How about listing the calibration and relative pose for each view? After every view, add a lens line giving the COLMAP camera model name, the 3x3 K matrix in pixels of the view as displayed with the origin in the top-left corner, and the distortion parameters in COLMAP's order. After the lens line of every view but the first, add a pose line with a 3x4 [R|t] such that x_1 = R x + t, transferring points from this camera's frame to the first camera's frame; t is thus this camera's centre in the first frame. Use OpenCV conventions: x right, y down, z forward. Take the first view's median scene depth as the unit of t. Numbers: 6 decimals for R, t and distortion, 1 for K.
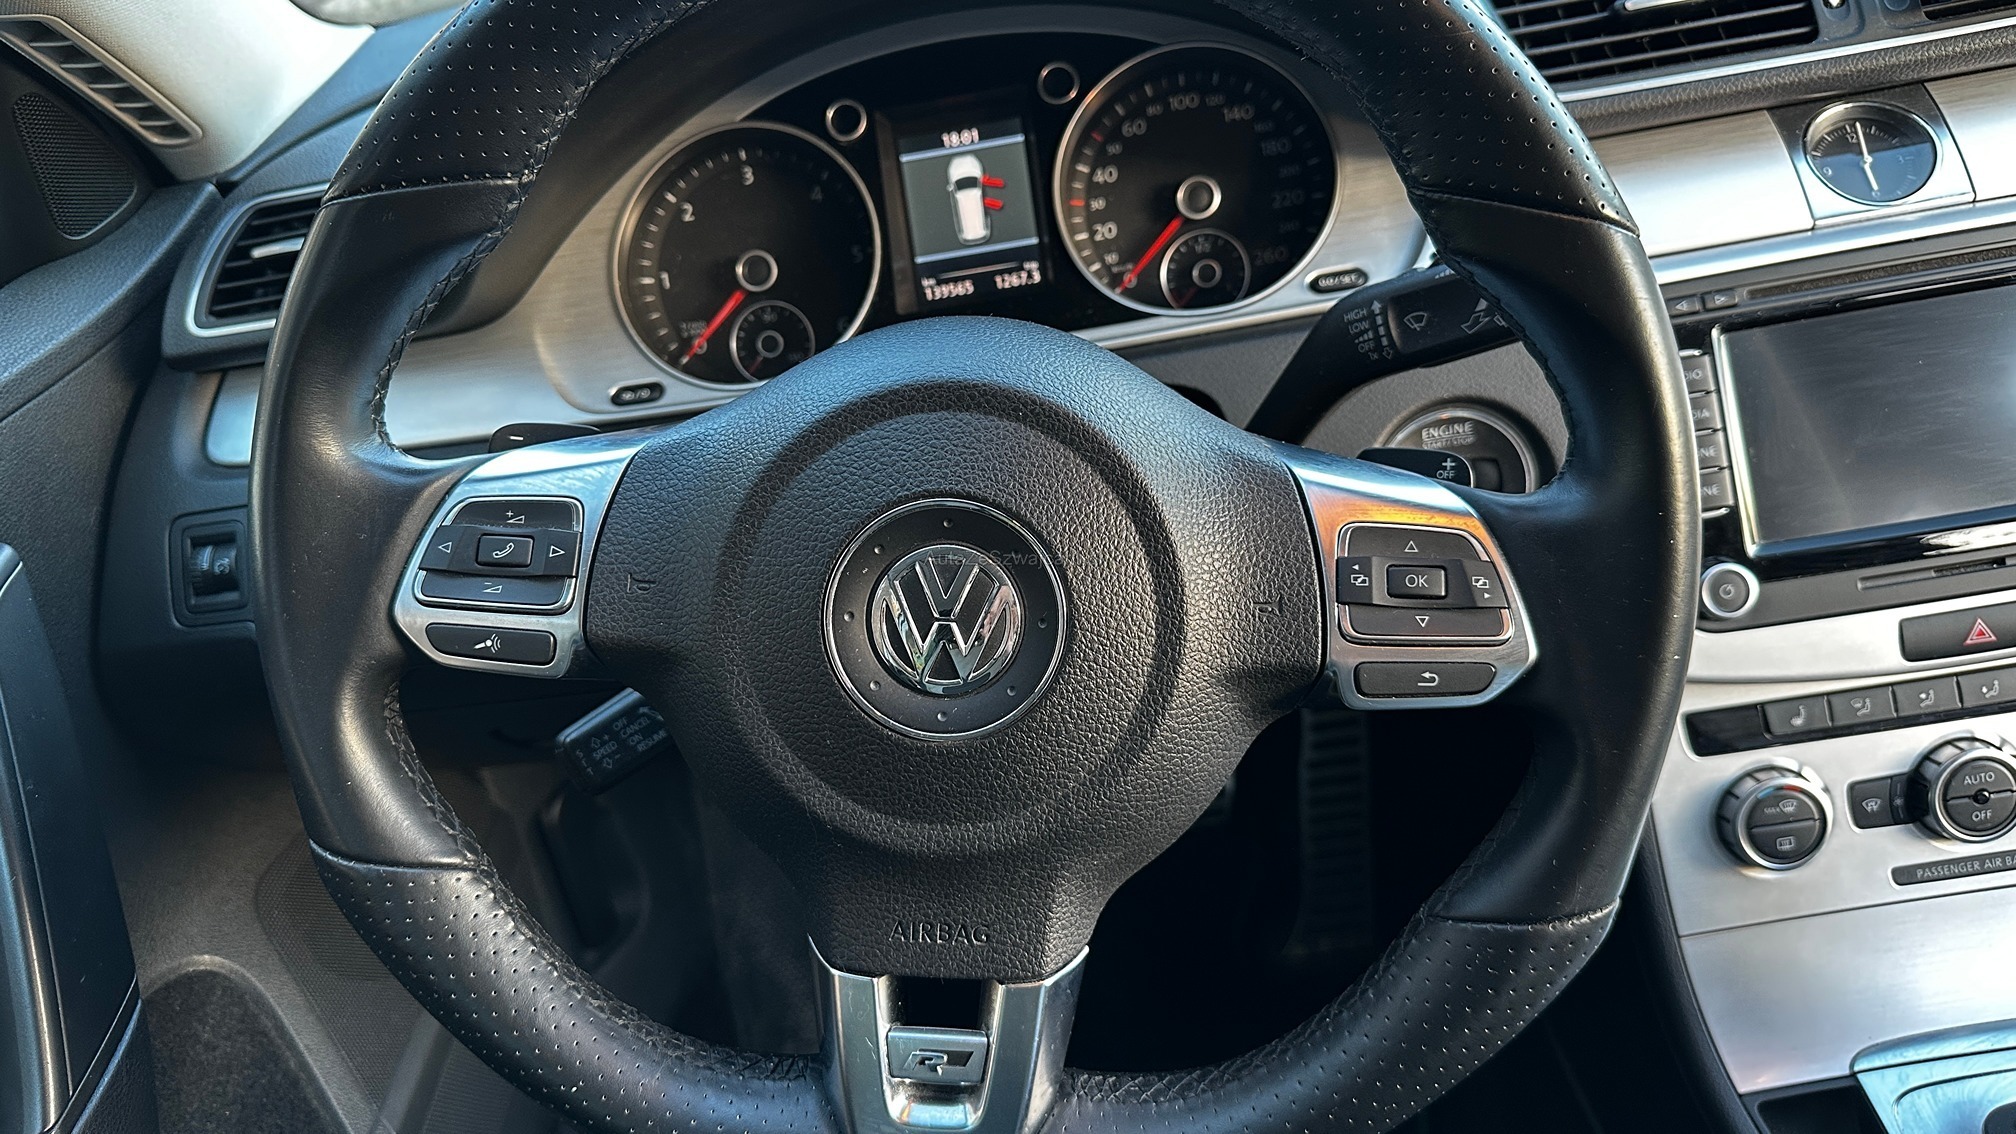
lens RADIAL K [[1465.5, 0, 999.3], [0, 1465.5, 572.8], [0, 0, 1]] dist [0.044978, -0.076010]
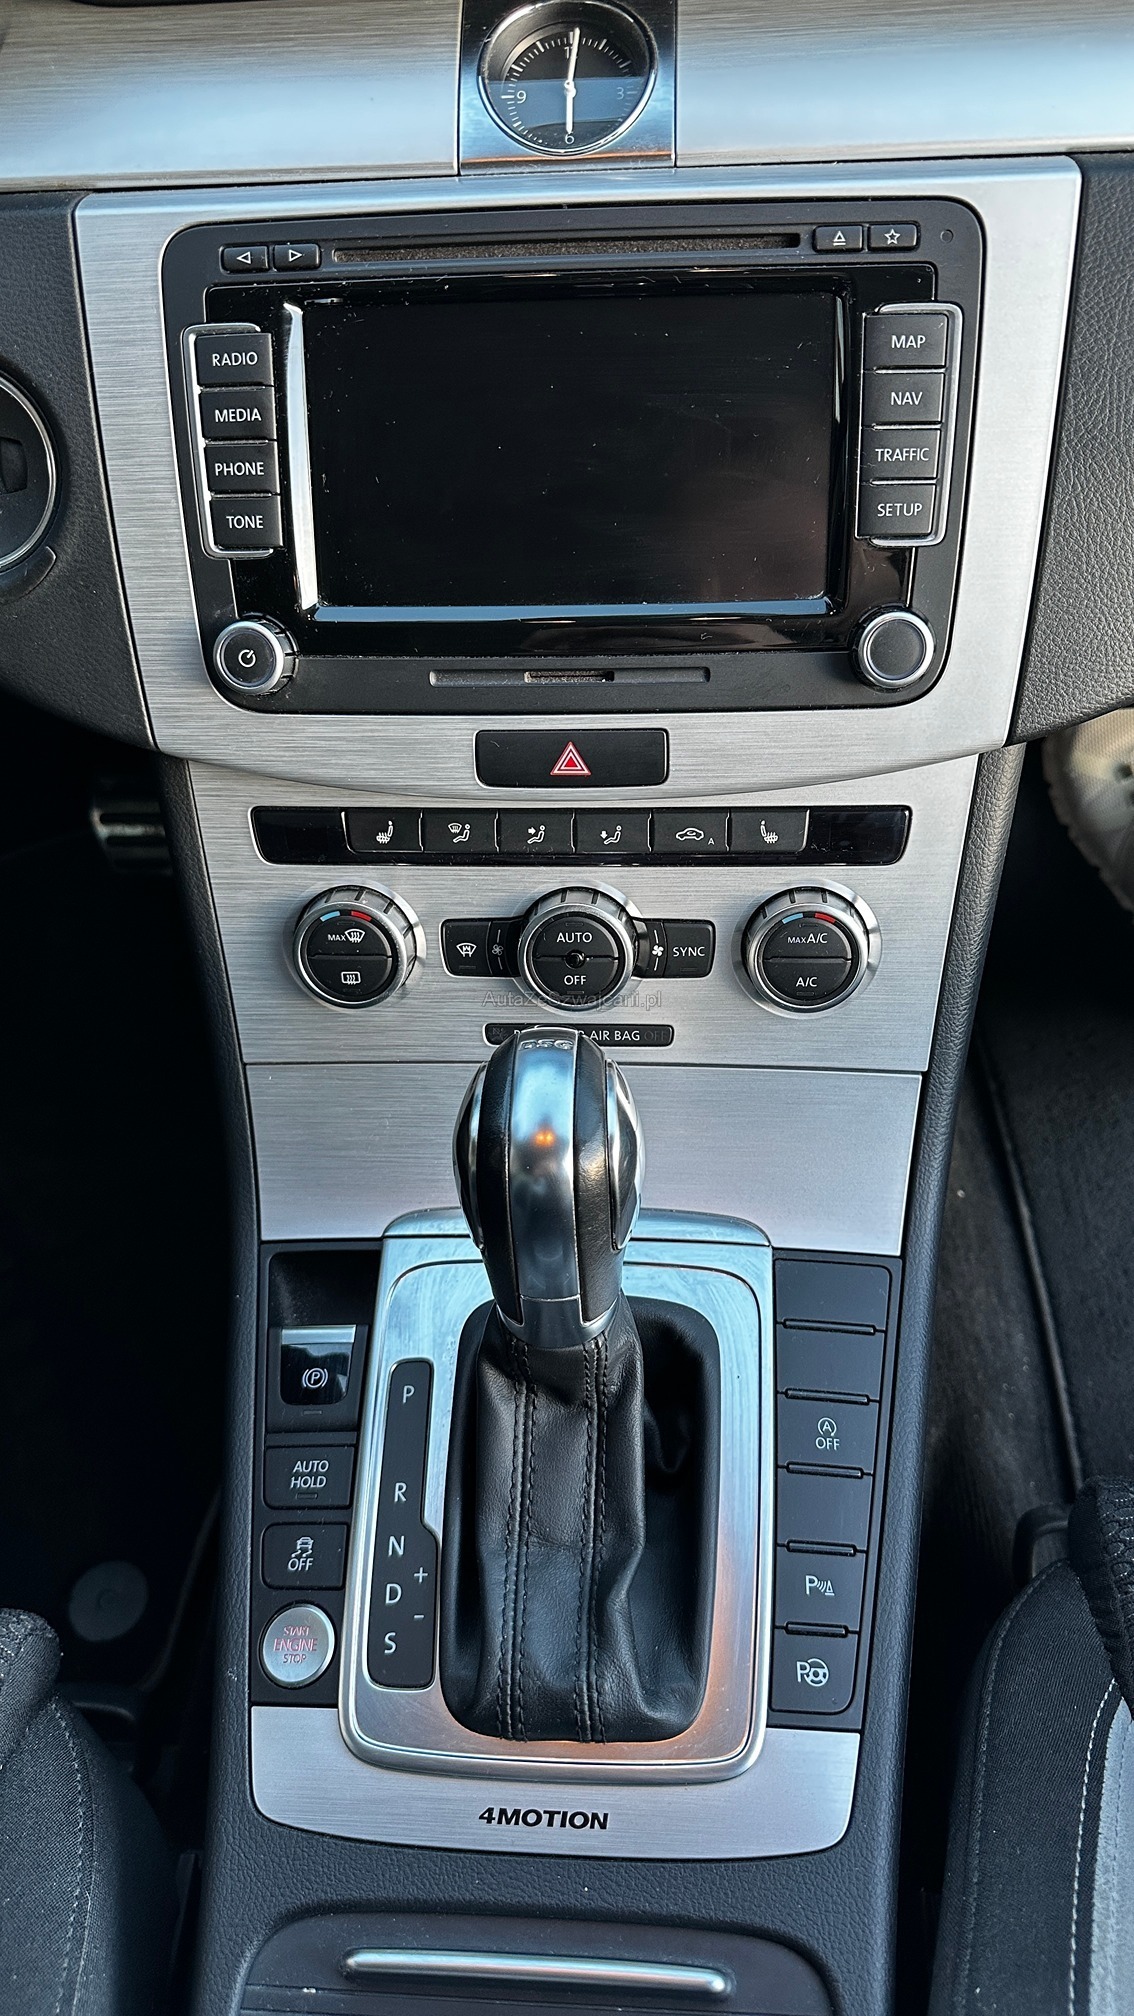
lens RADIAL K [[1448.9, 0, 586.1], [0, 1448.9, 1012.2], [0, 0, 1]] dist [0.059891, -0.080972]
pose [[0.988665, 0.144809, 0.039639, 0.661217], [-0.150135, 0.952706, 0.264218, -0.039957], [0.000496, -0.267175, 0.963648, 0.196738]]
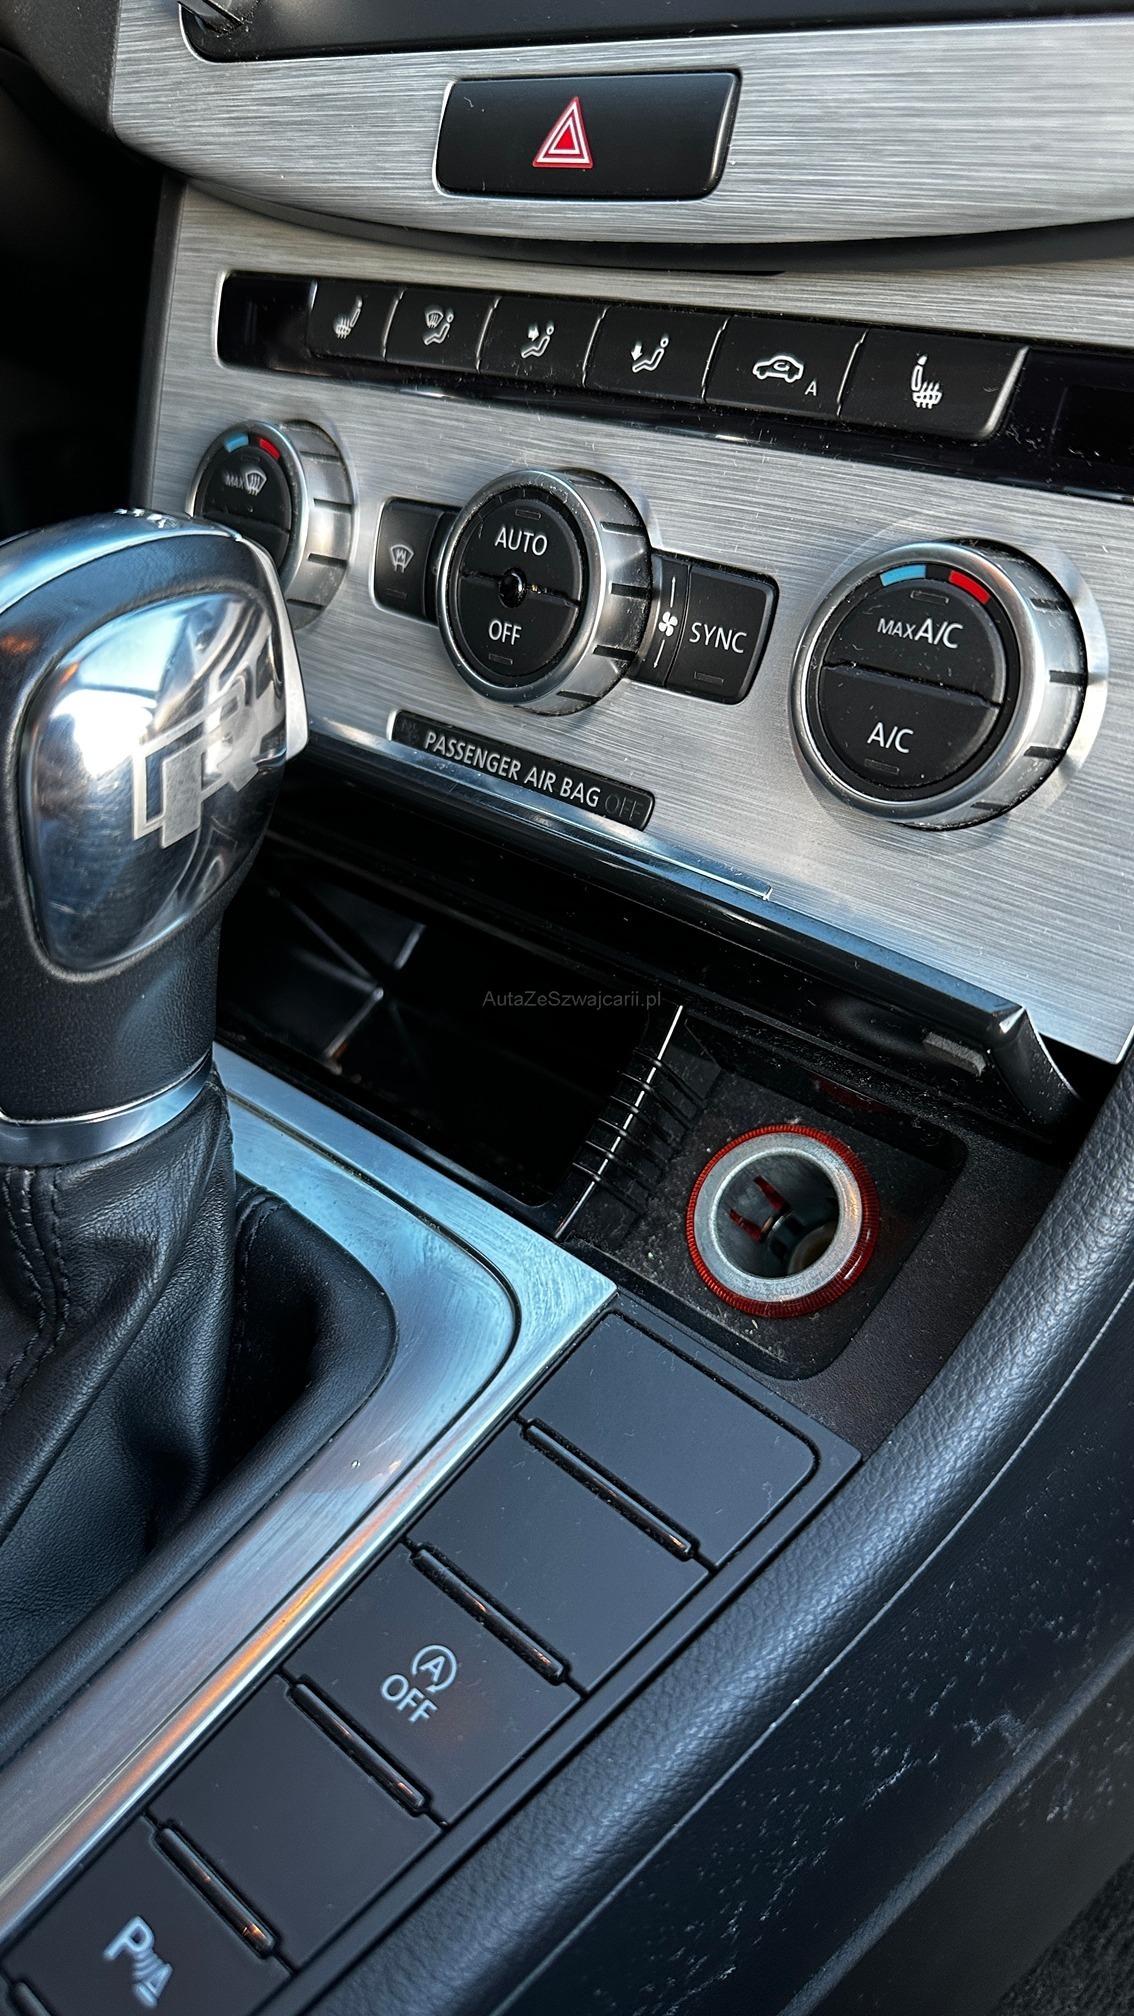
lens RADIAL K [[1520.7, 0, 491.1], [0, 1520.7, 1015.3], [0, 0, 1]] dist [0.000229, -0.085747]
pose [[0.705788, 0.496116, -0.505700, 0.976968], [-0.390518, 0.868051, 0.306566, 0.130494], [0.591066, -0.018885, 0.806402, 0.648362]]
